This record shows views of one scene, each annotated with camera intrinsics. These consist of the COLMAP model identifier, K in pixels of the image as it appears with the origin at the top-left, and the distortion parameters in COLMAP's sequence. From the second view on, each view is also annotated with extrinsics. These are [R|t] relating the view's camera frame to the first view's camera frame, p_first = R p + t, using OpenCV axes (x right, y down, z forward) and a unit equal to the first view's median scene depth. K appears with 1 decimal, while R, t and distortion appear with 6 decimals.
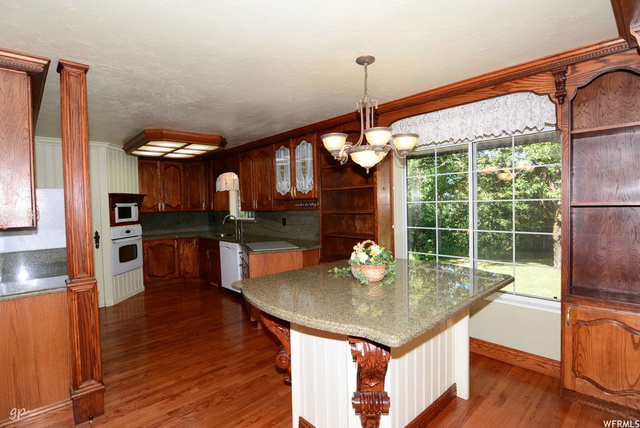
lens RADIAL K [[318.9, 0, 320.0], [0, 318.9, 214.0], [0, 0, 1]] dist [-0.017123, -0.000699]
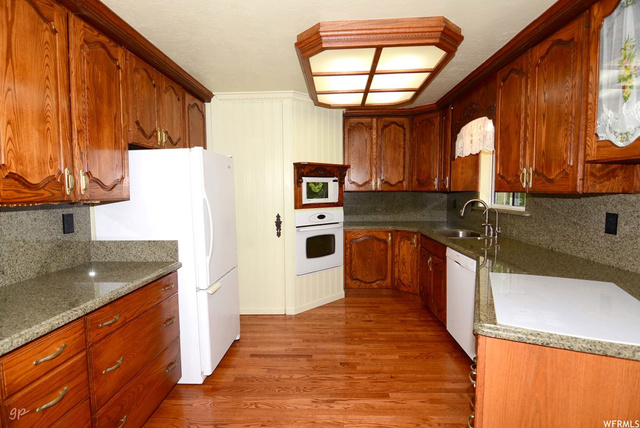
lens RADIAL K [[318.9, 0, 320.0], [0, 318.9, 214.0], [0, 0, 1]] dist [-0.017123, -0.000699]
pose [[0.692419, 0.073760, -0.717716, -0.079435], [-0.030979, 0.996883, 0.072563, -0.003077], [0.720830, -0.028010, 0.692545, 0.459892]]
